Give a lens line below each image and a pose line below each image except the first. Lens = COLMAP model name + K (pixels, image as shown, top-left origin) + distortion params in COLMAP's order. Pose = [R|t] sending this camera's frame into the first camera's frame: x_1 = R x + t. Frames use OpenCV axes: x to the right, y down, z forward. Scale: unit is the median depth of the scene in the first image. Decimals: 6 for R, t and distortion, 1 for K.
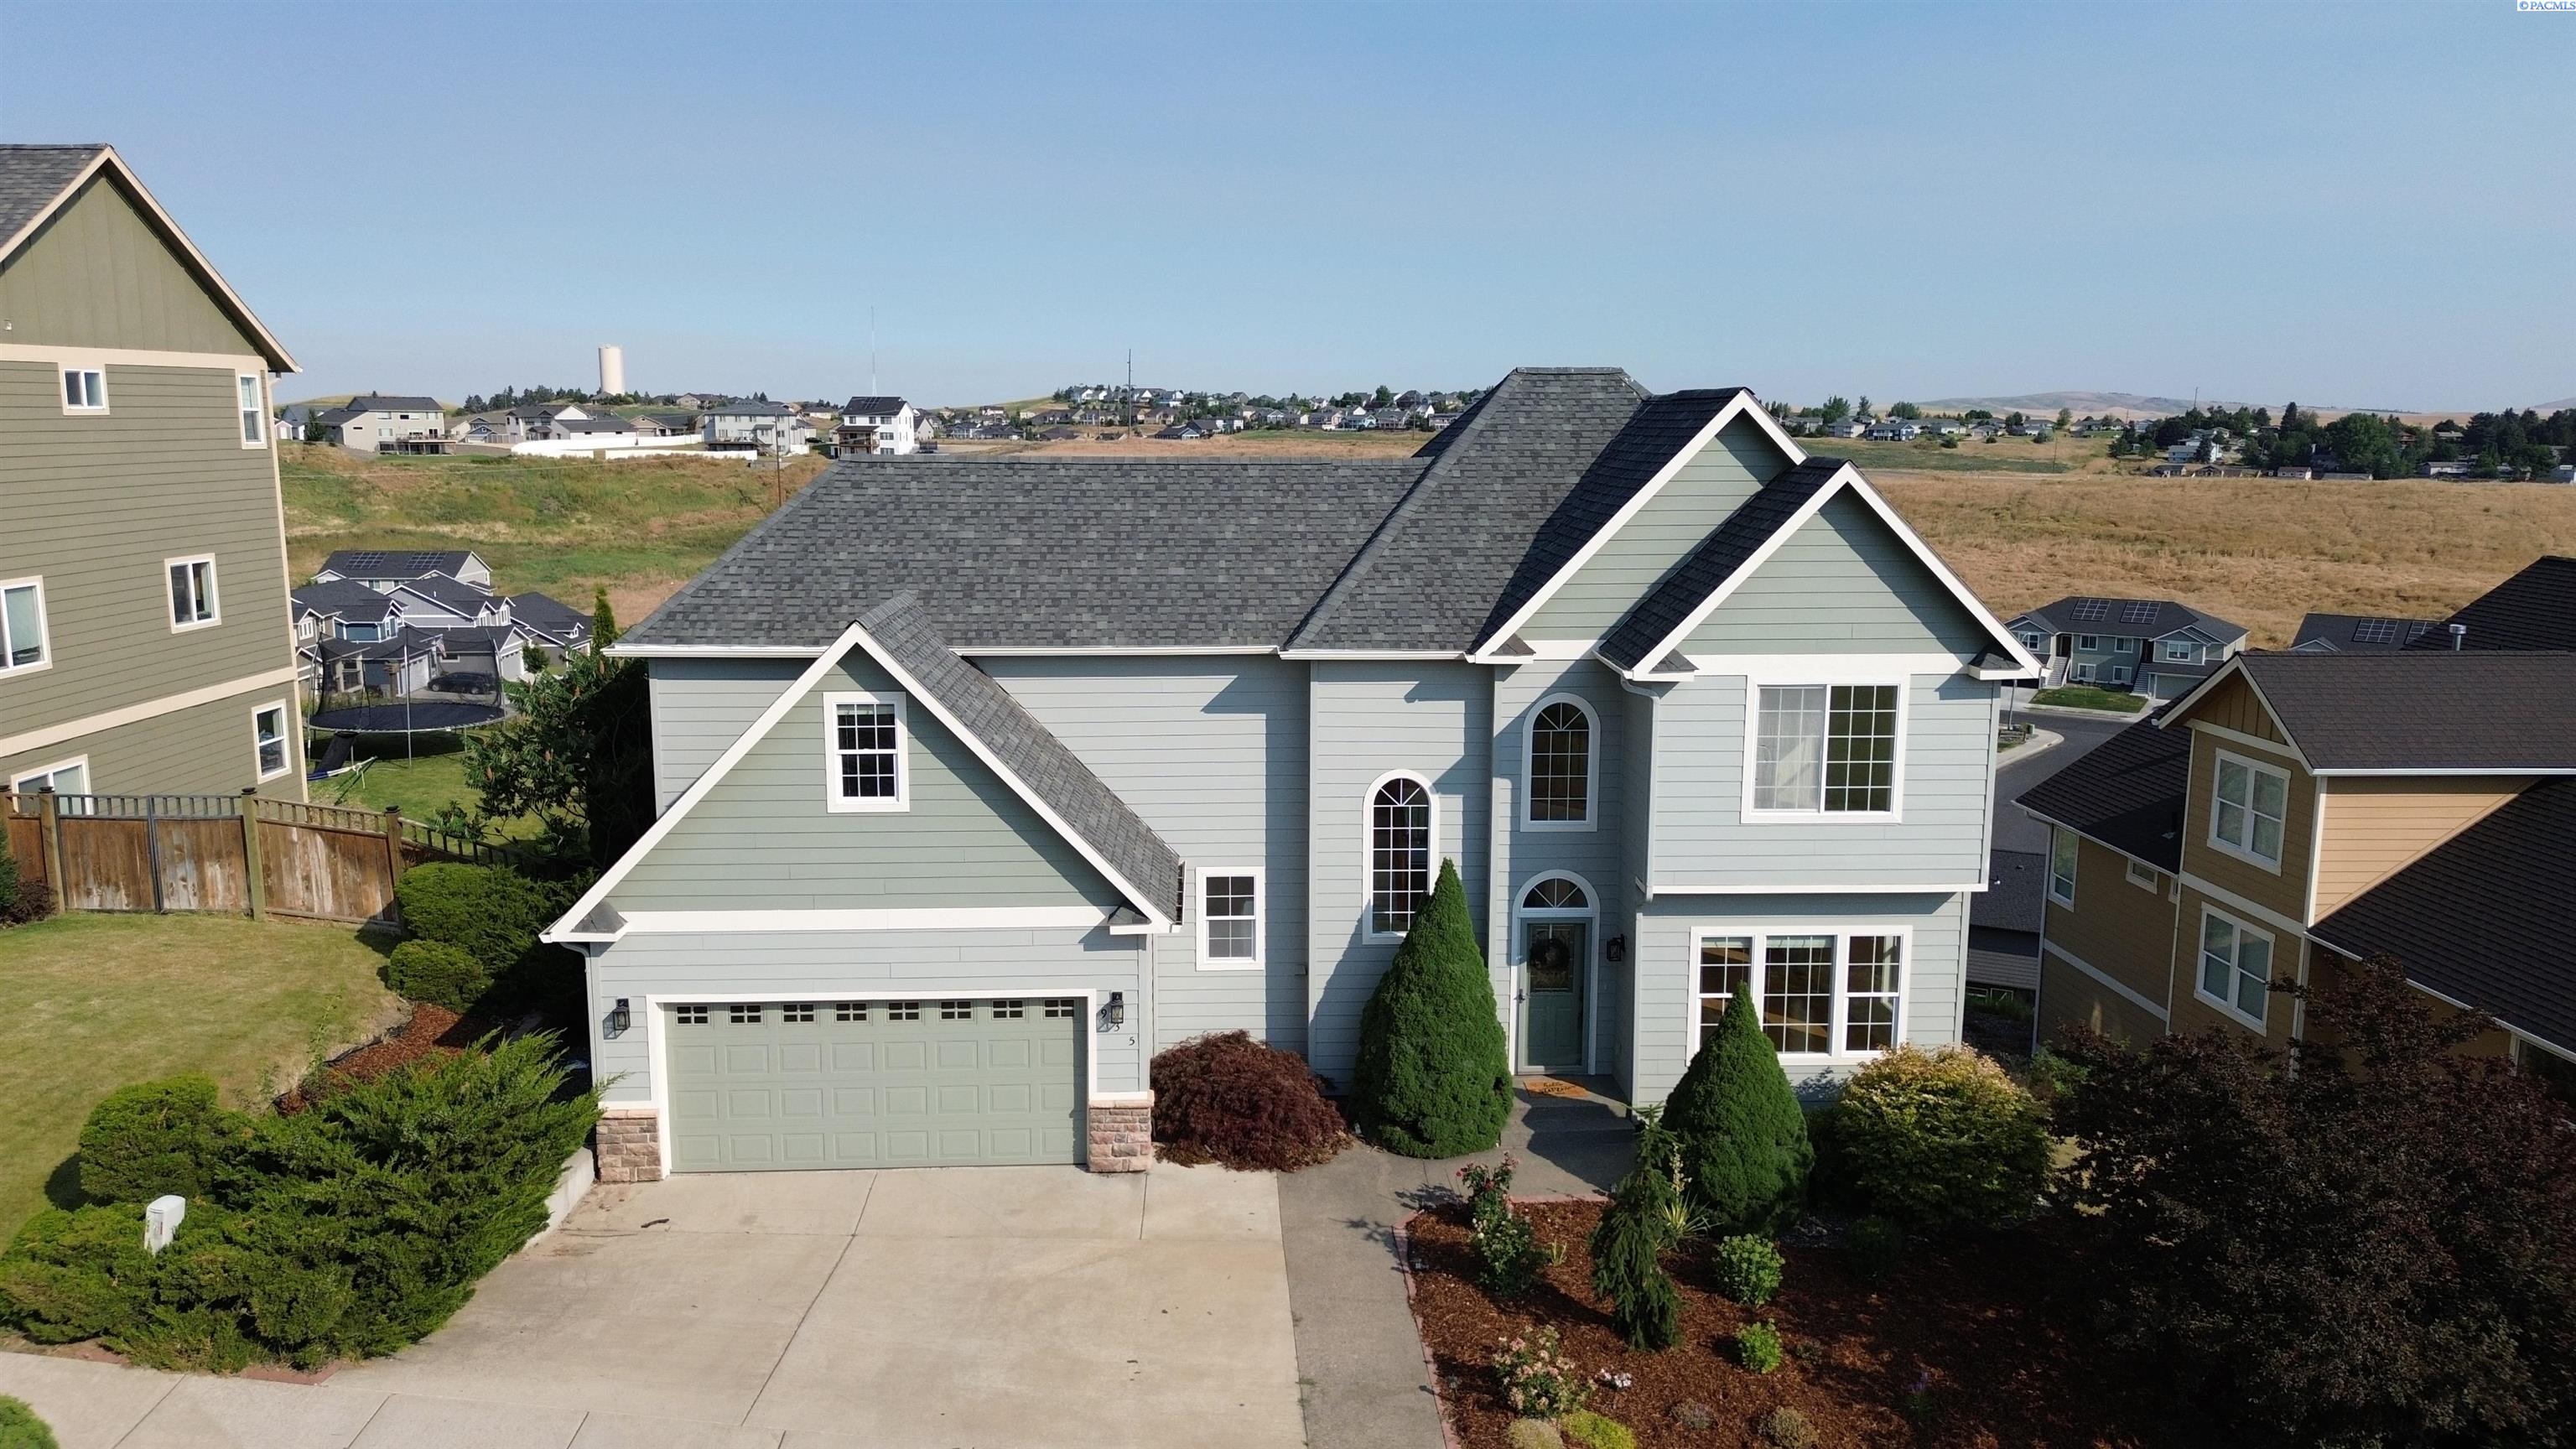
lens RADIAL K [[1810.0, 0, 1288.0], [0, 1810.0, 724.5], [0, 0, 1]] dist [0.093171, -0.104966]
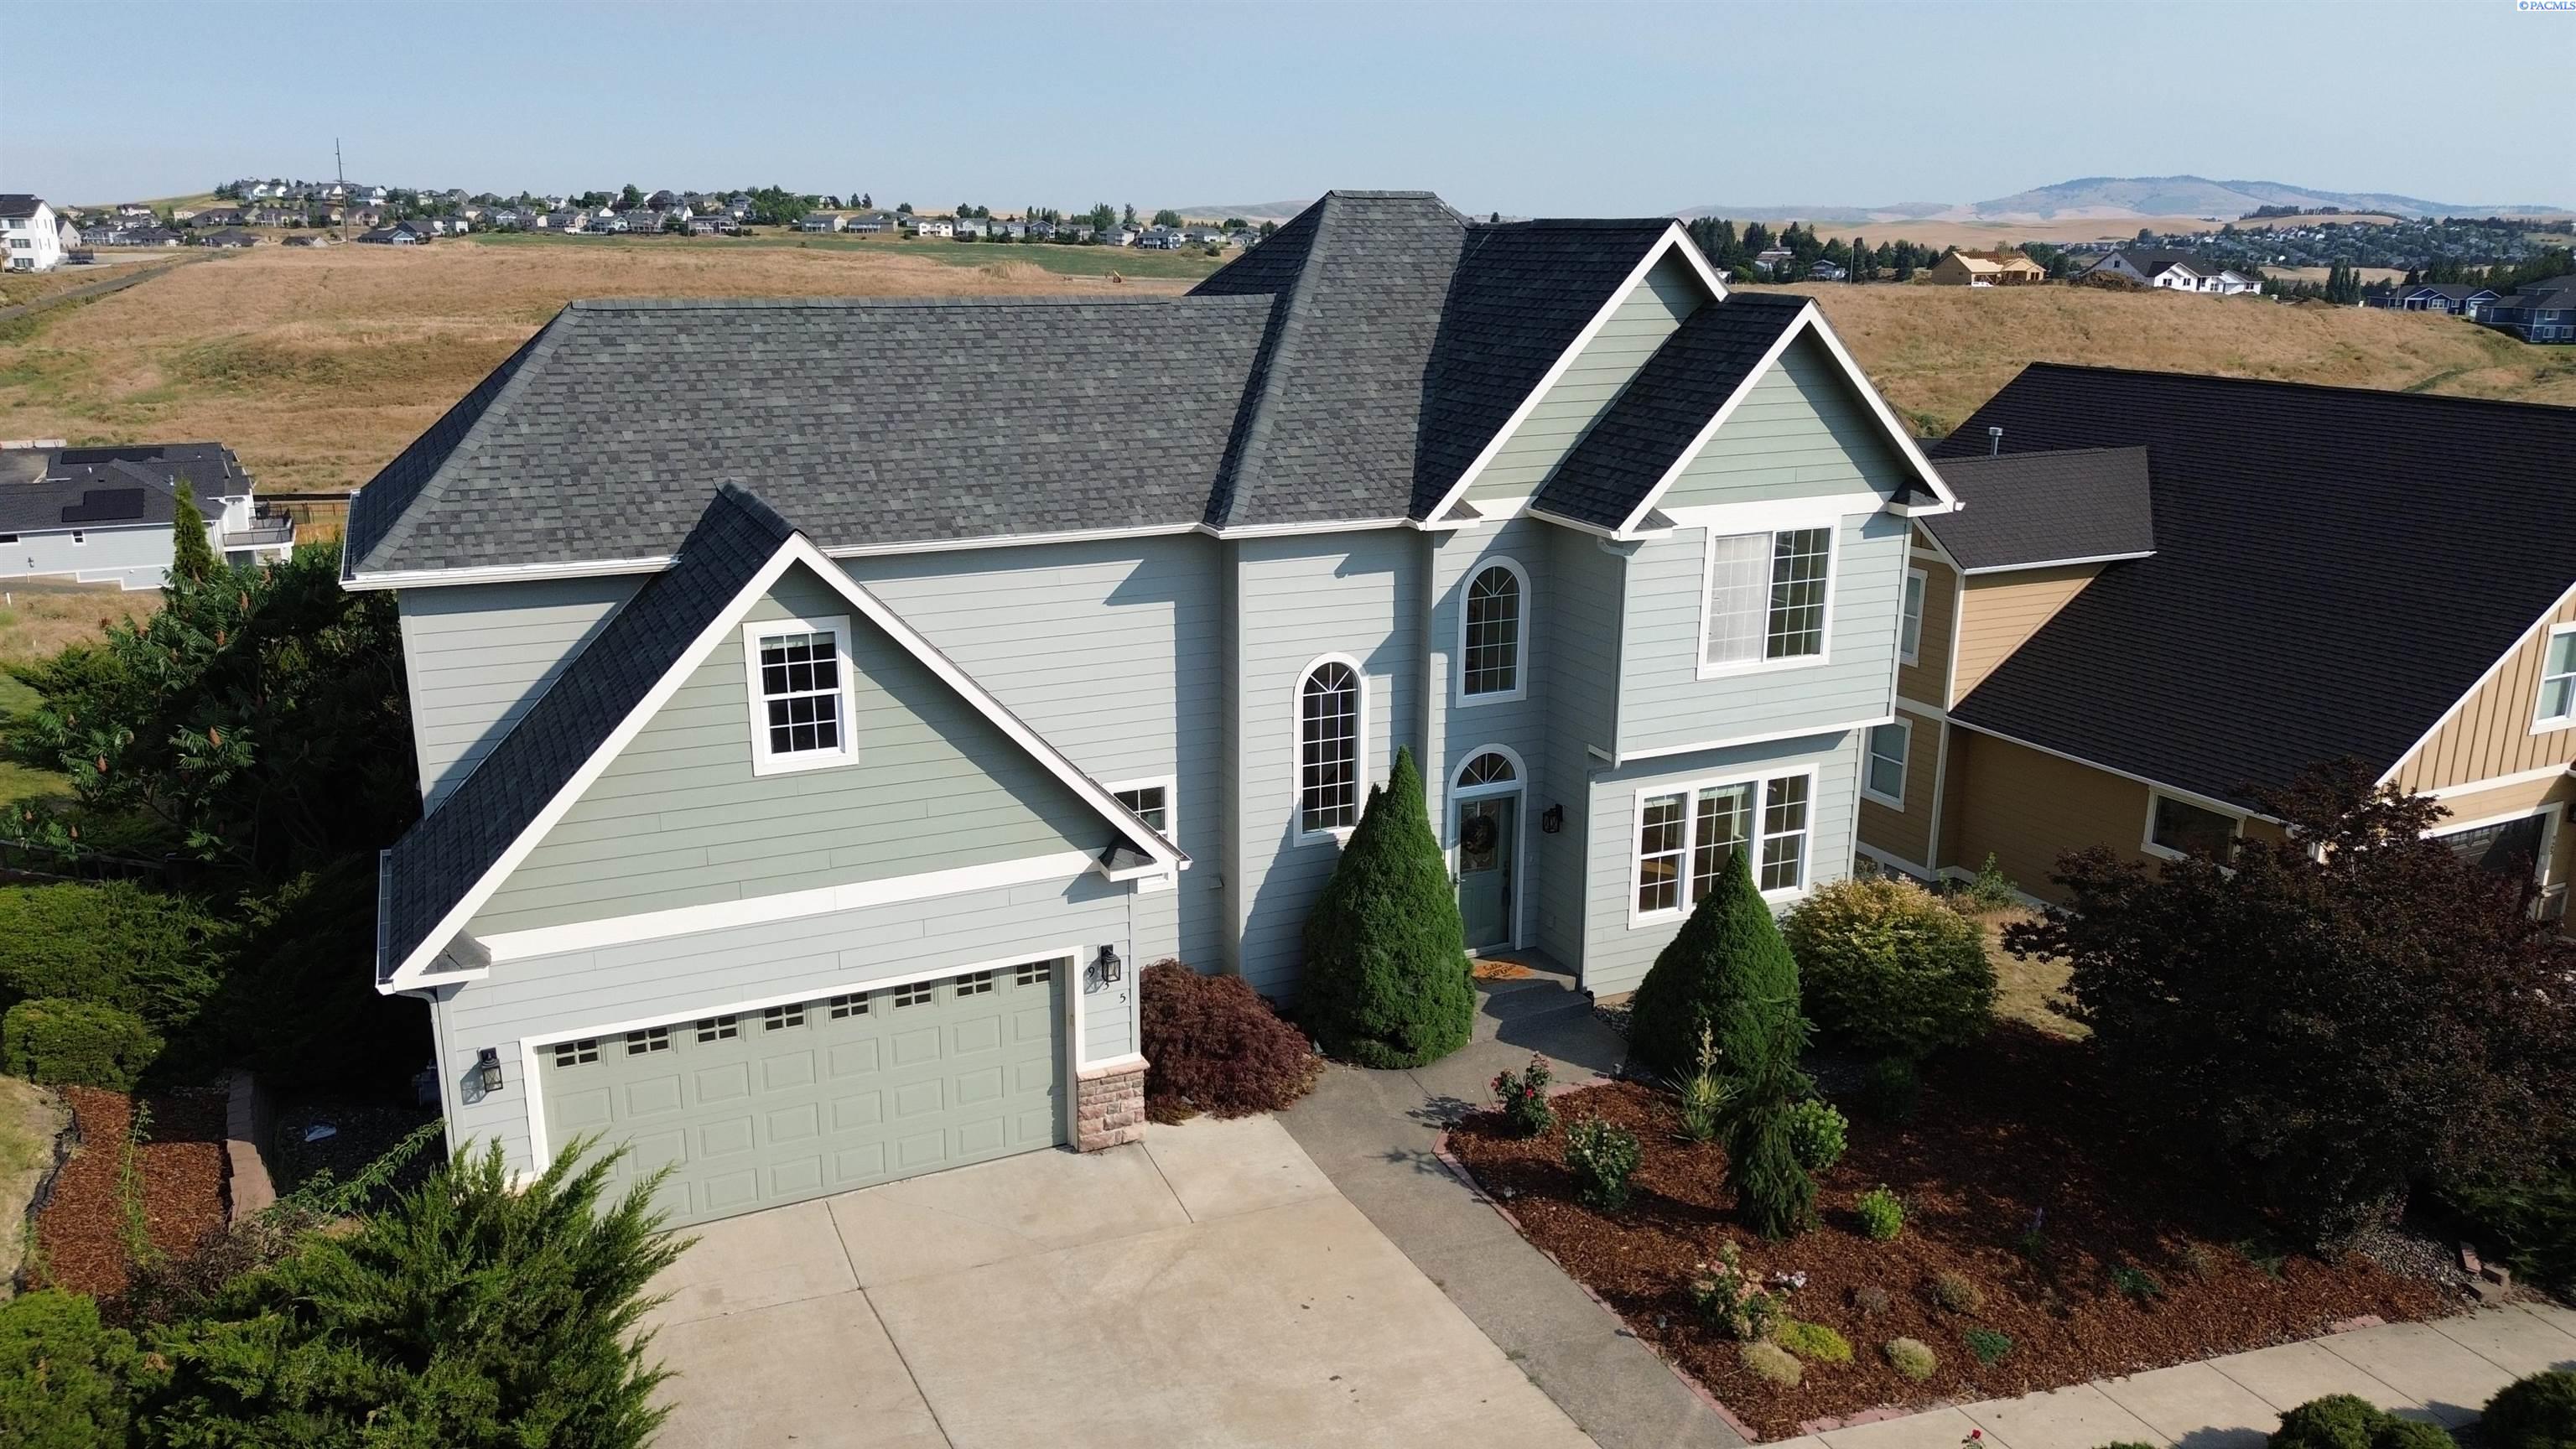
lens RADIAL K [[1810.0, 0, 1288.0], [0, 1810.0, 724.5], [0, 0, 1]] dist [0.093171, -0.104966]
pose [[0.926541, -0.099976, 0.362666, -0.293929], [0.062987, 0.991659, 0.112450, -0.043042], [-0.370883, -0.081347, 0.925110, 0.176052]]
